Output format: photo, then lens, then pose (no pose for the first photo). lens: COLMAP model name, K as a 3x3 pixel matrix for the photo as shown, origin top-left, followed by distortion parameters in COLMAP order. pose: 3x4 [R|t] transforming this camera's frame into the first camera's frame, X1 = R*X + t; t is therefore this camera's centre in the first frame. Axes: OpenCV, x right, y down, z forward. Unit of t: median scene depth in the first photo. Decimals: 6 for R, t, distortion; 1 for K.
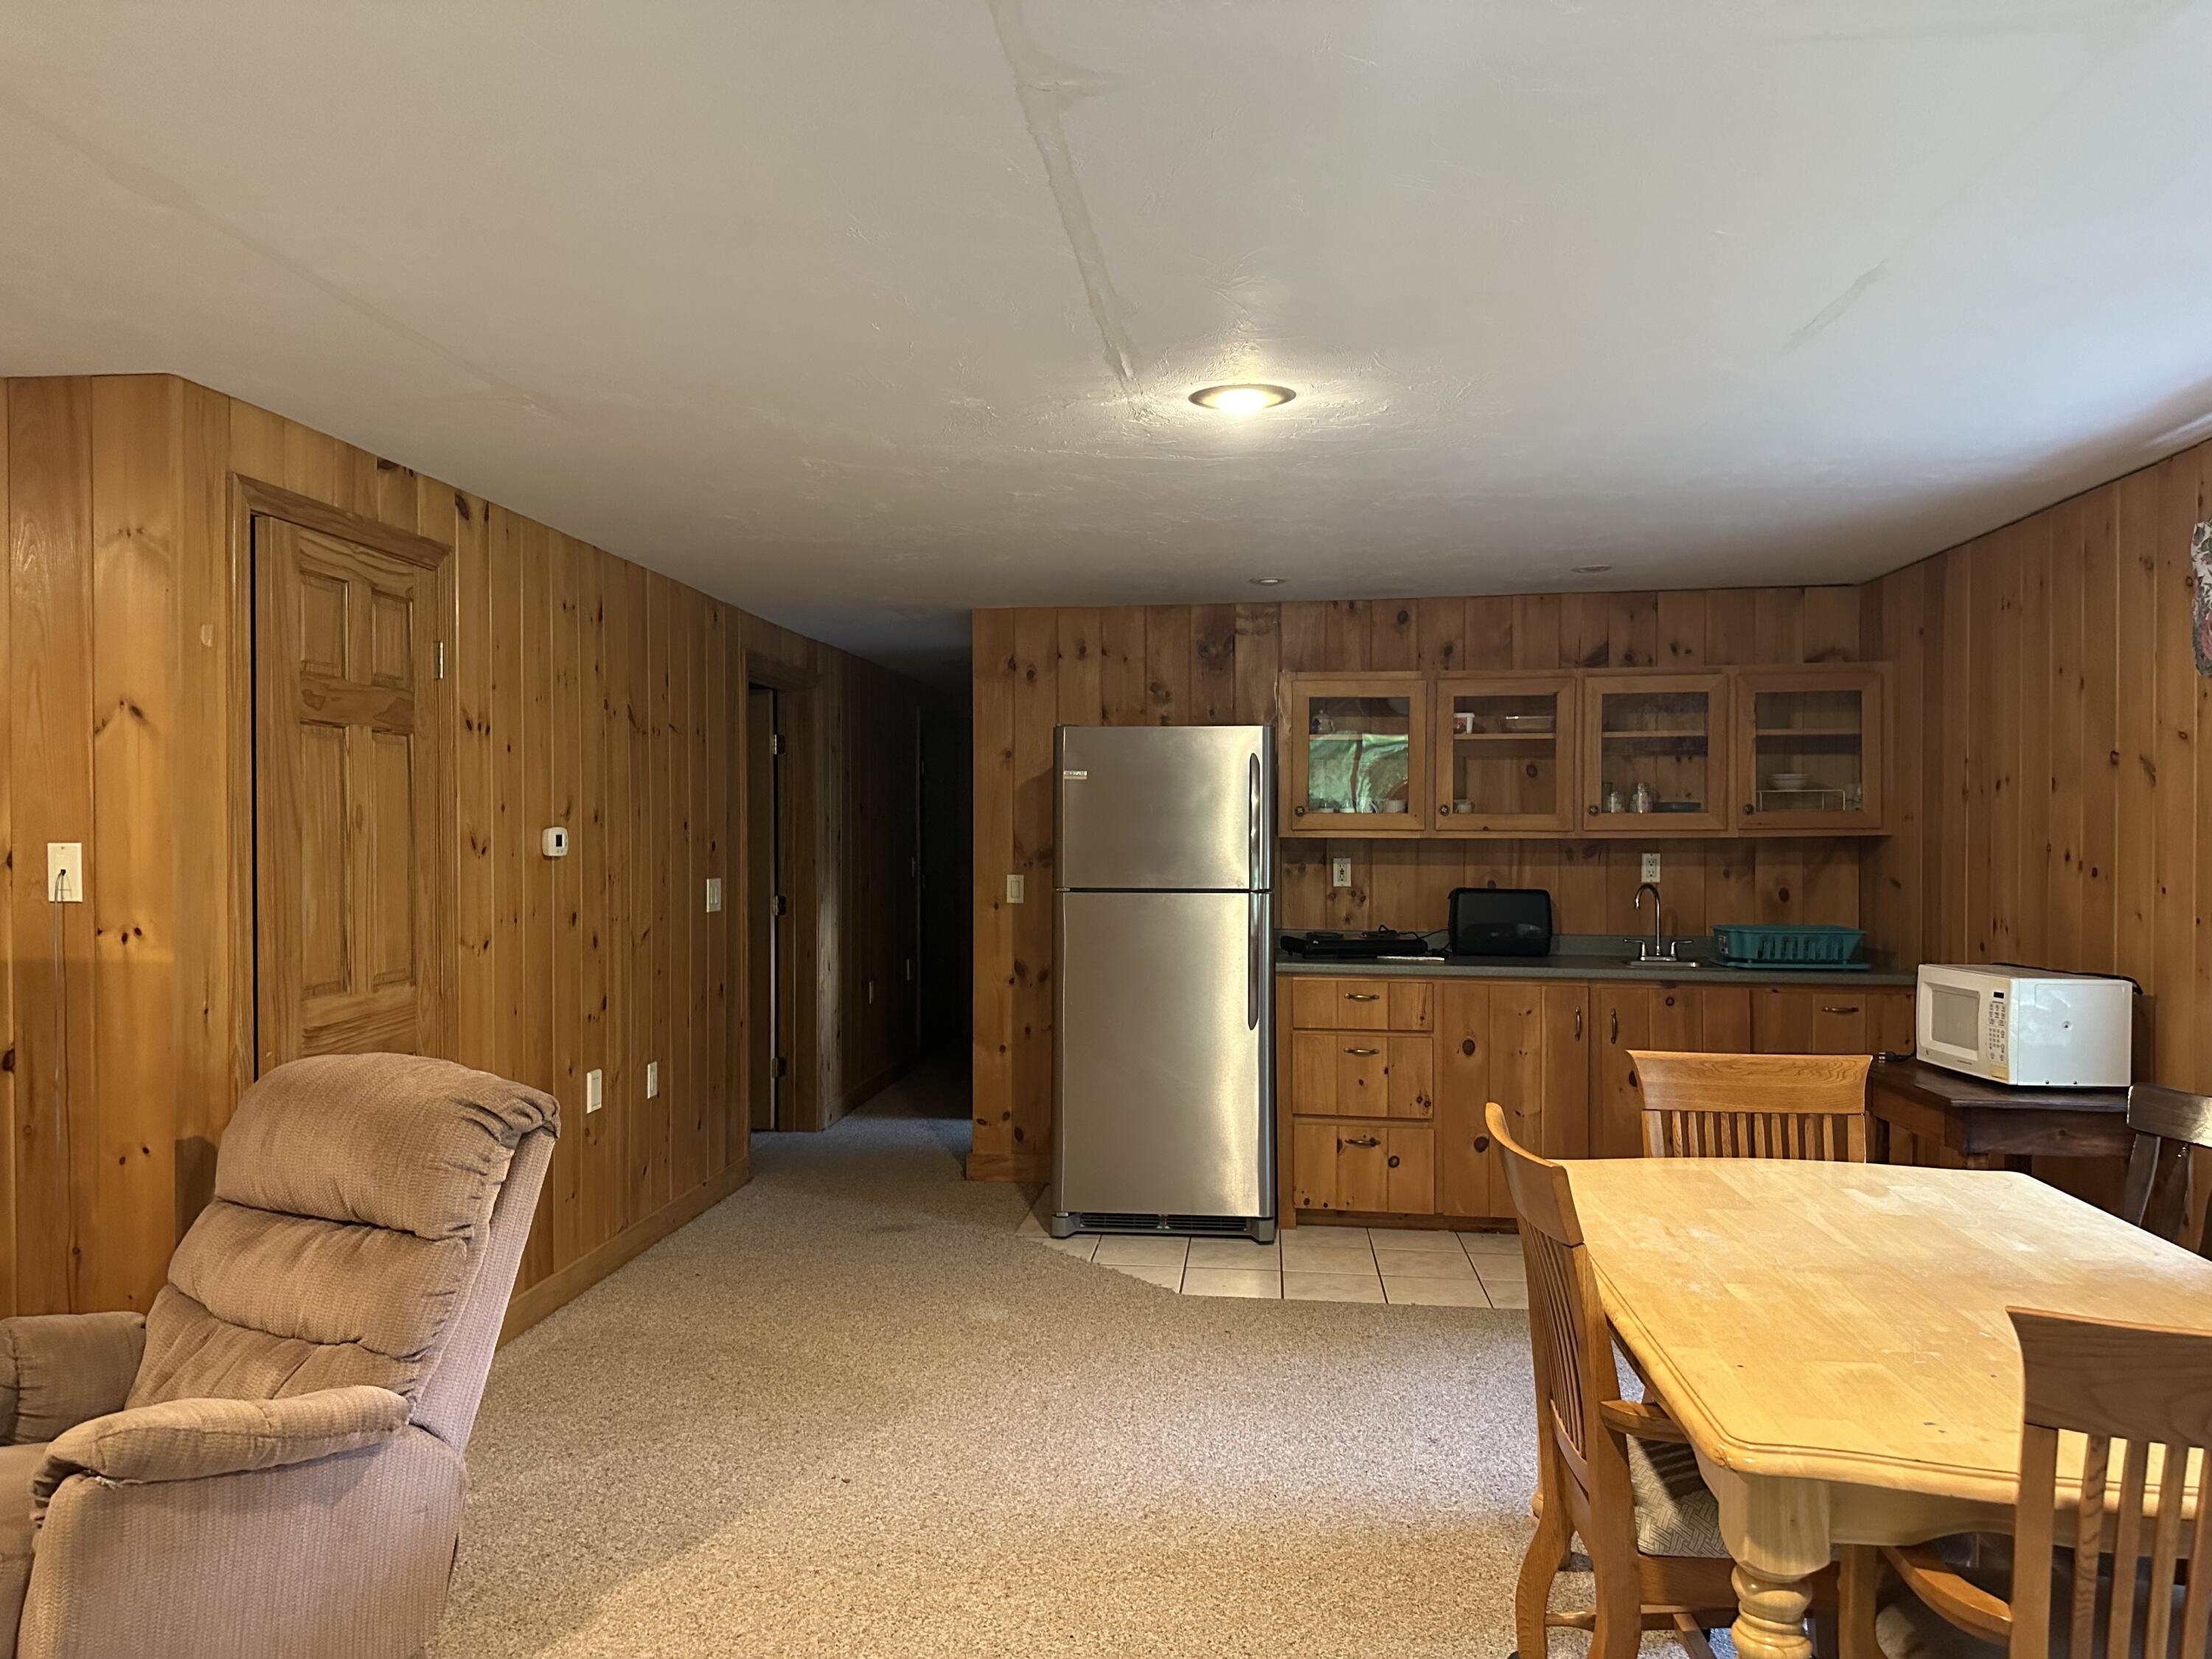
lens RADIAL K [[1565.5, 0, 1102.6], [0, 1565.5, 830.7], [0, 0, 1]] dist [-0.002611, -0.004562]
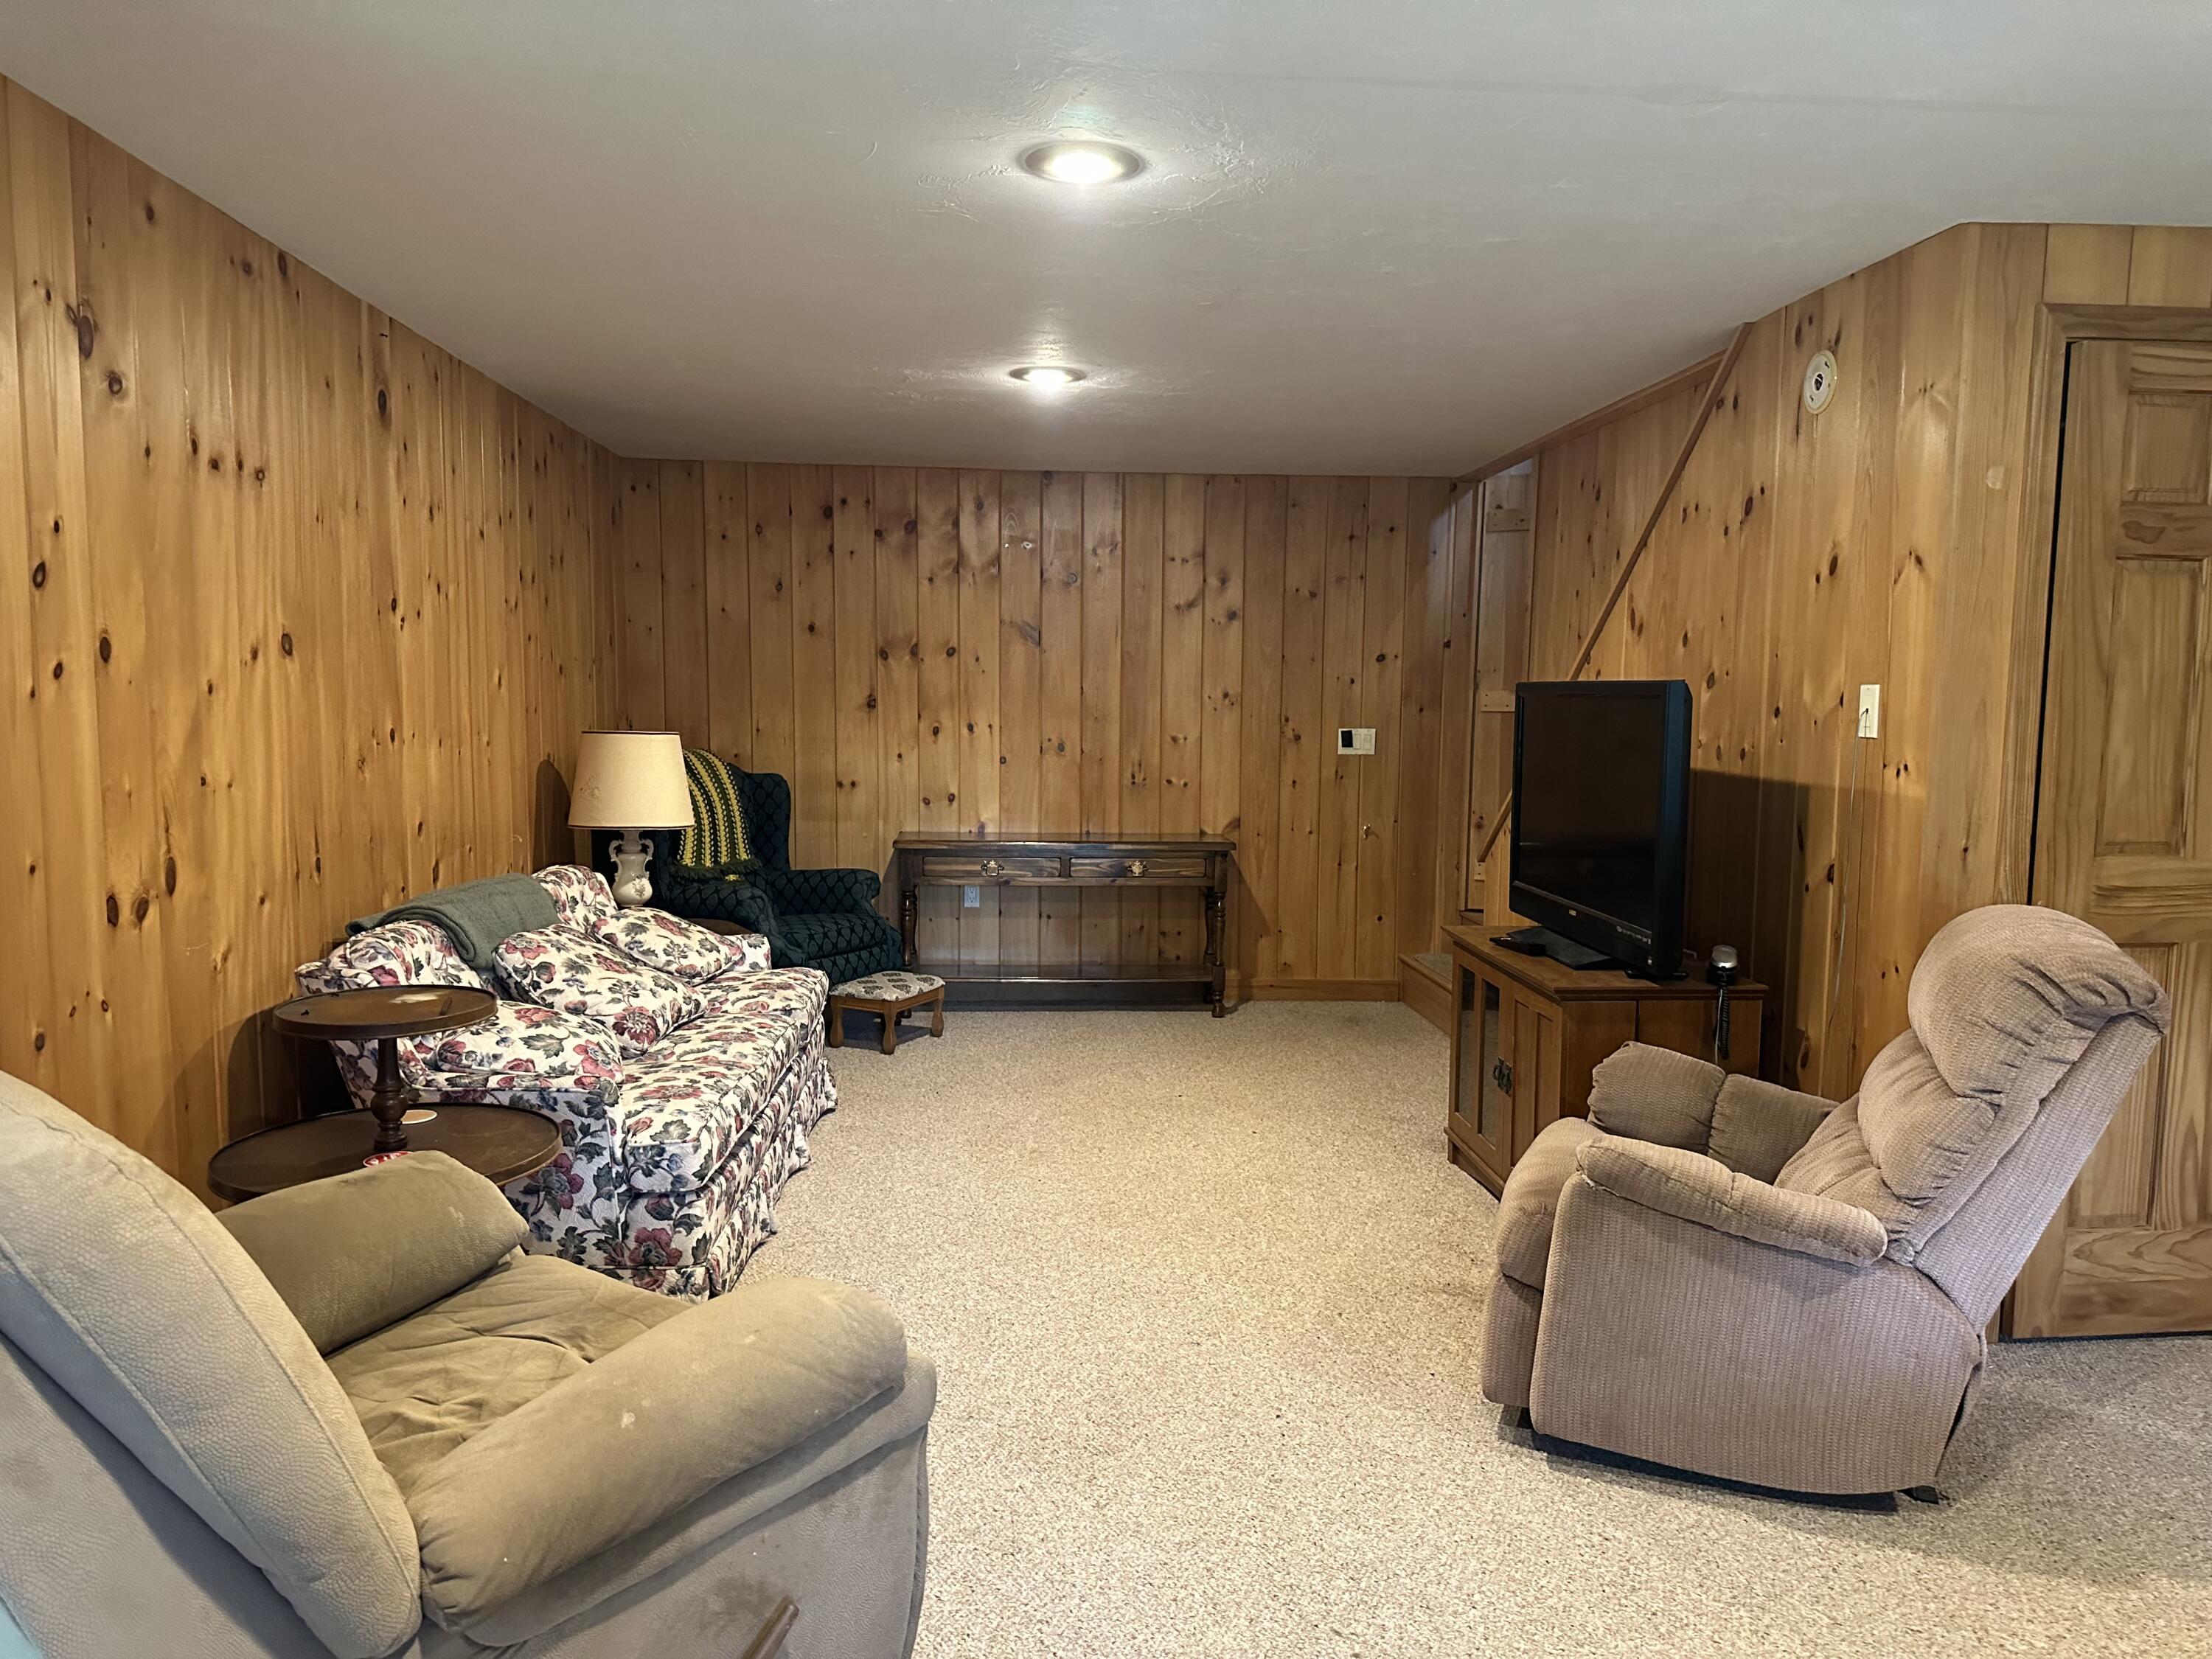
lens RADIAL K [[1544.5, 0, 1106.6], [0, 1544.5, 827.0], [0, 0, 1]] dist [0.036114, -0.029571]
pose [[0.191265, 0.094900, -0.976940, 0.378954], [-0.016468, 0.995485, 0.093477, 0.016587], [0.981400, -0.001790, 0.191965, 0.294640]]
